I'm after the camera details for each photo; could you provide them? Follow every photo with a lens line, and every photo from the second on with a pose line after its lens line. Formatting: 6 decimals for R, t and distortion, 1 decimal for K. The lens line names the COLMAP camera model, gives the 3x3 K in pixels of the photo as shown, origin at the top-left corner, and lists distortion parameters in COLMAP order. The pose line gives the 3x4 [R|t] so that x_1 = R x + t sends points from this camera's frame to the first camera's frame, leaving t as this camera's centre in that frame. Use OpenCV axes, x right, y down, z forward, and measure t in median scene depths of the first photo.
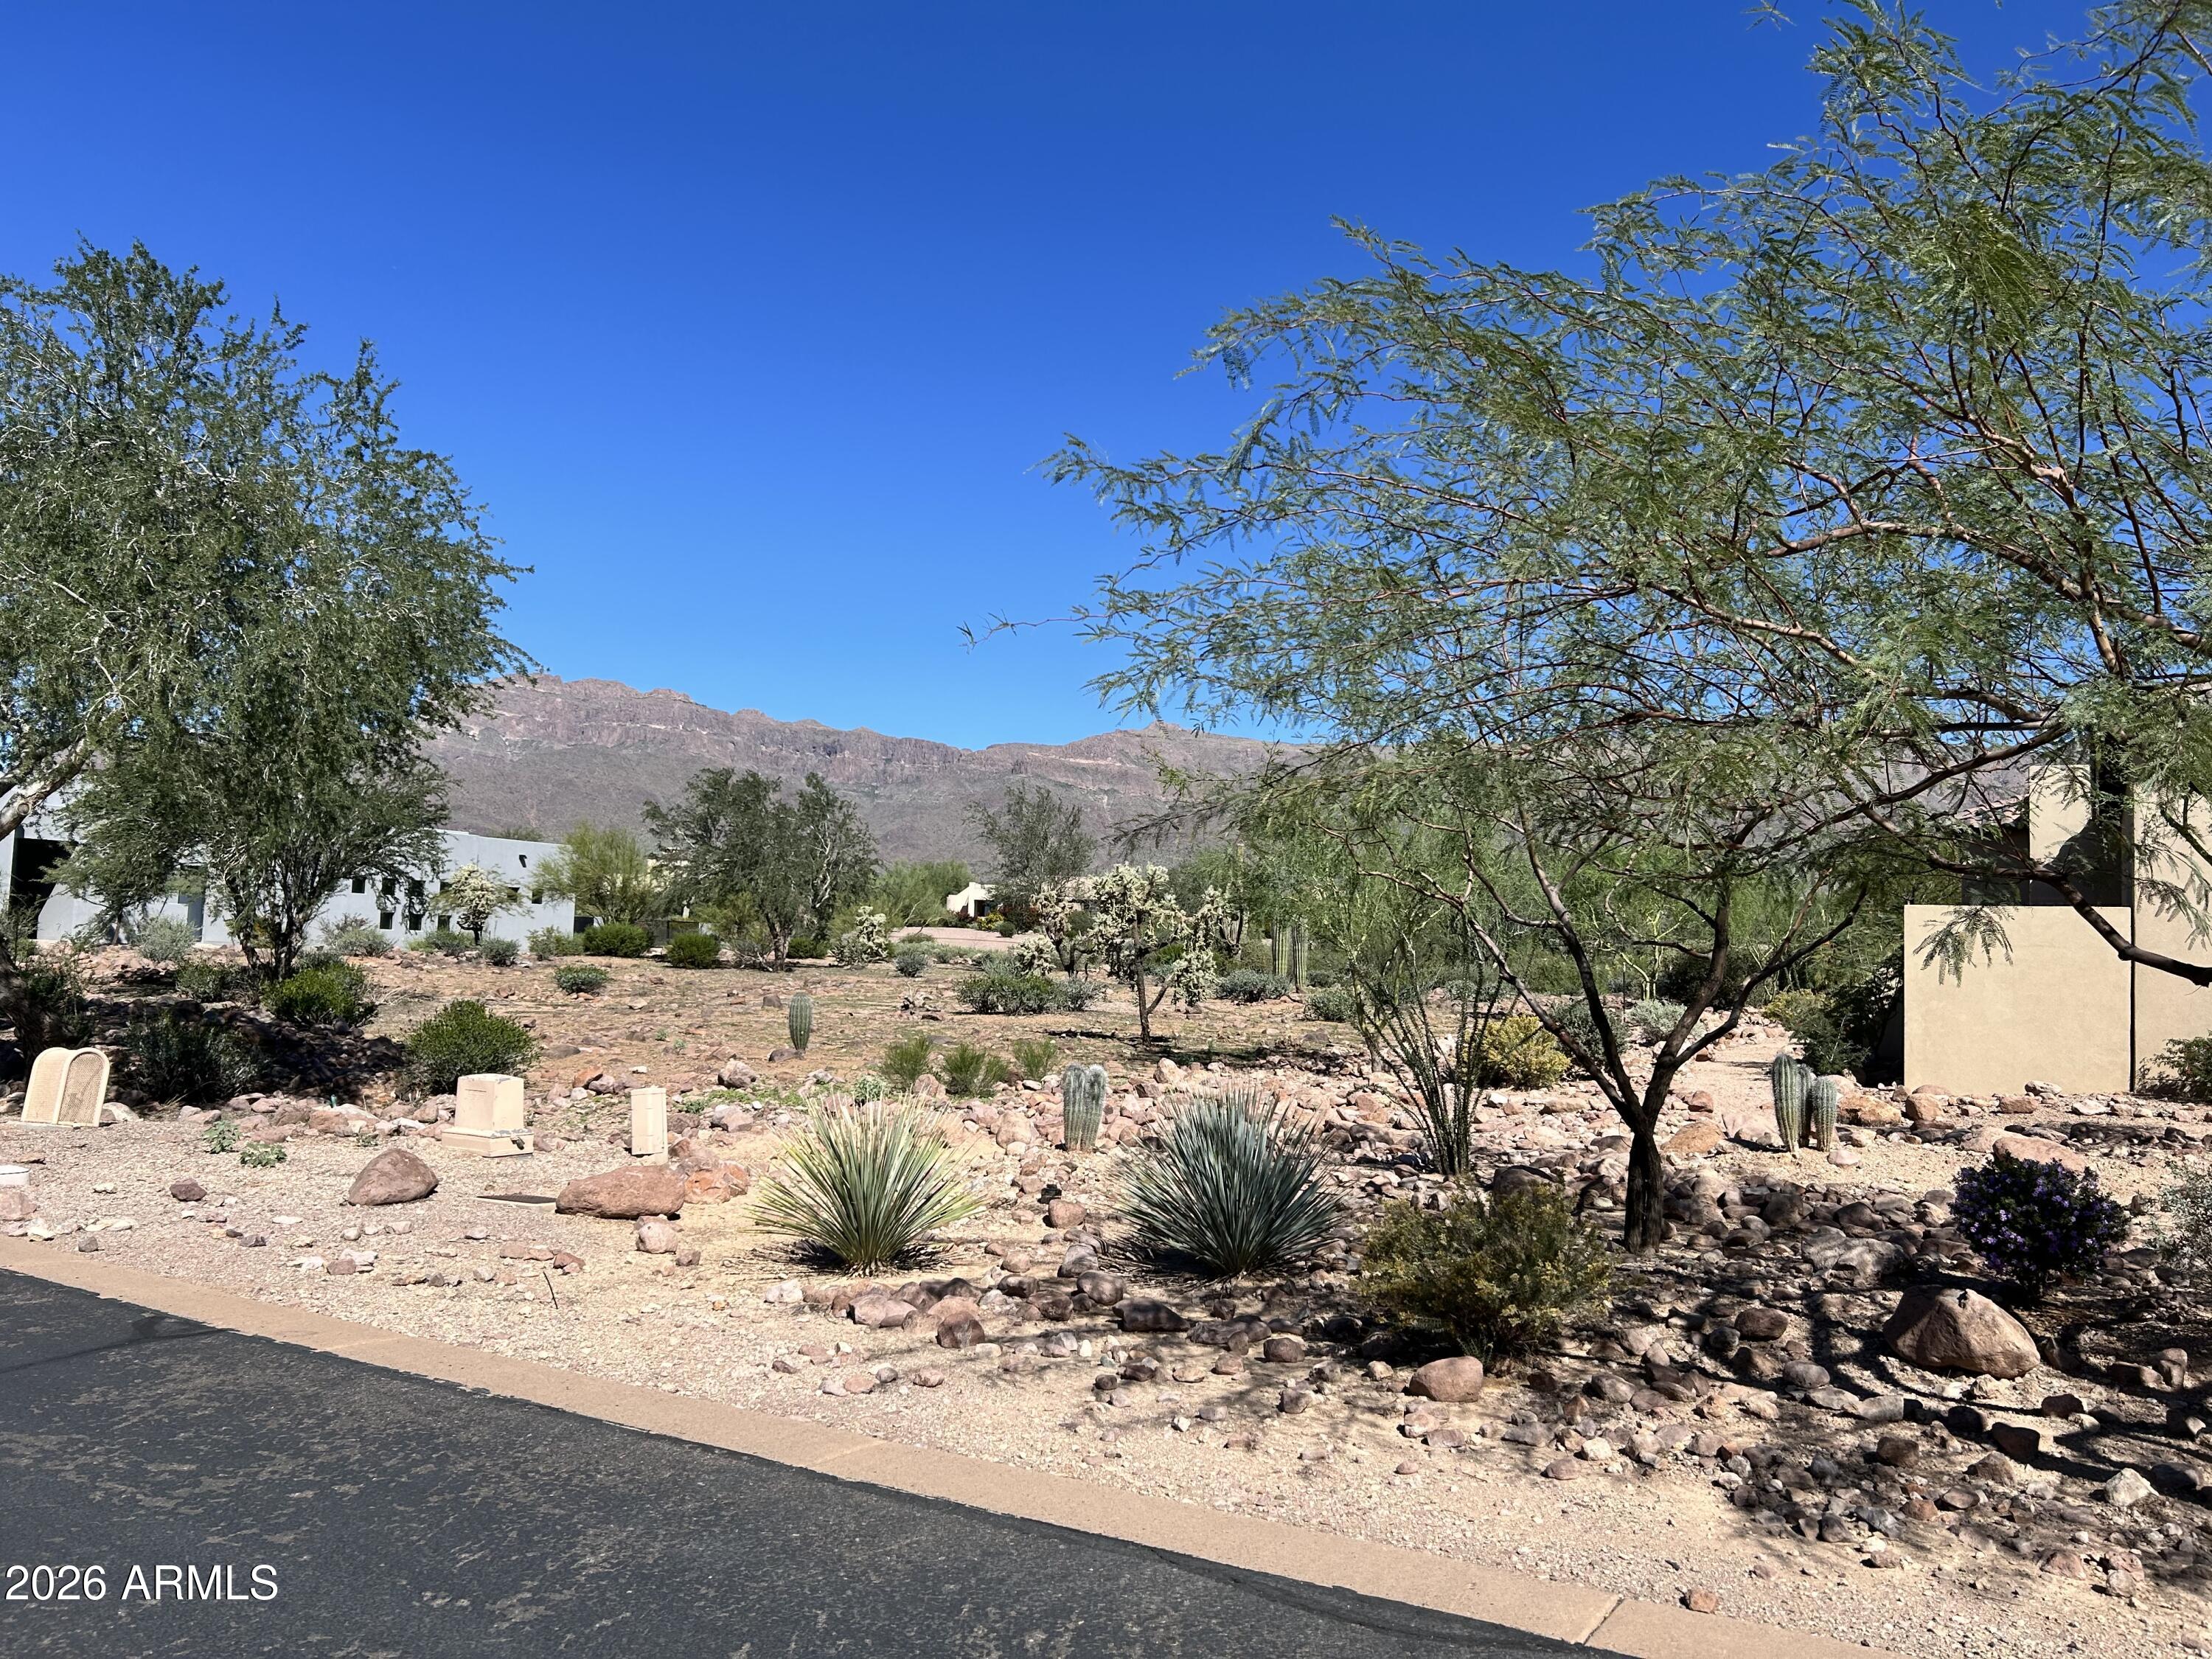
lens RADIAL K [[1658.2, 0, 1113.9], [0, 1658.2, 827.6], [0, 0, 1]] dist [0.034179, -0.032640]
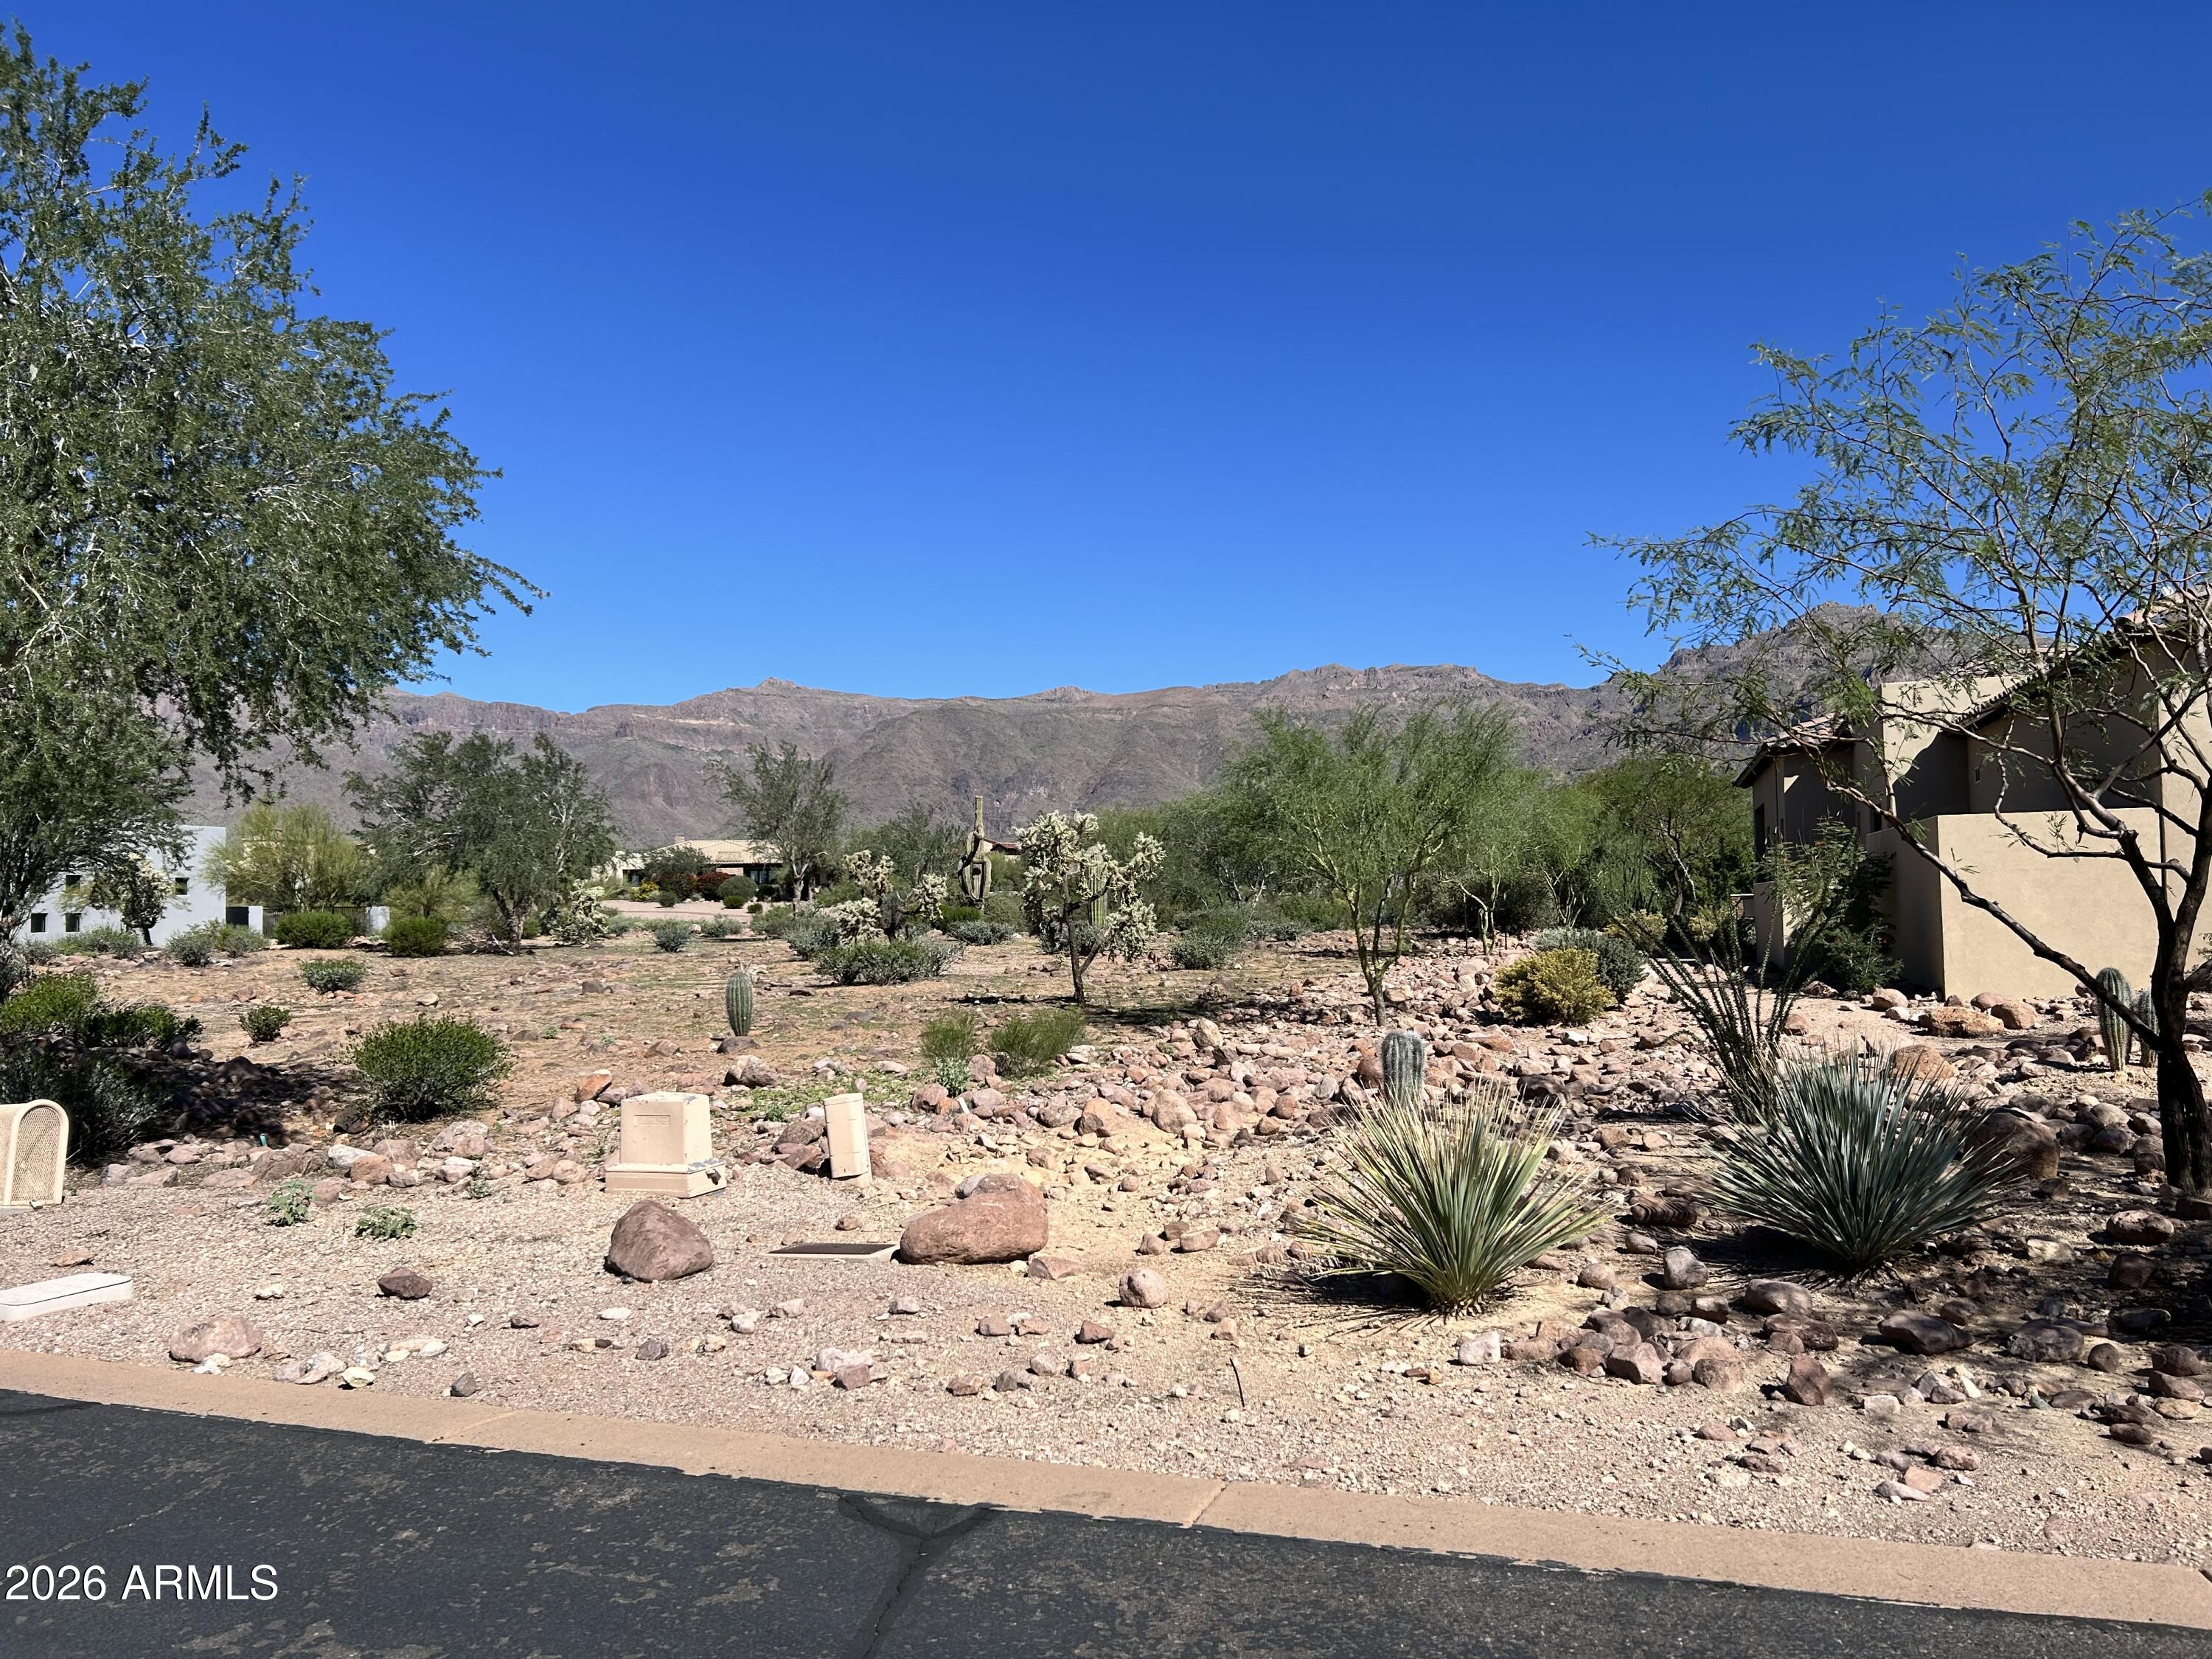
lens RADIAL K [[1658.2, 0, 1097.2], [0, 1658.2, 831.4], [0, 0, 1]] dist [0.034179, -0.032640]
pose [[0.975053, -0.043676, 0.217633, -0.129005], [0.037315, 0.998750, 0.033256, 0.001863], [-0.218813, -0.024305, 0.975464, 0.070672]]
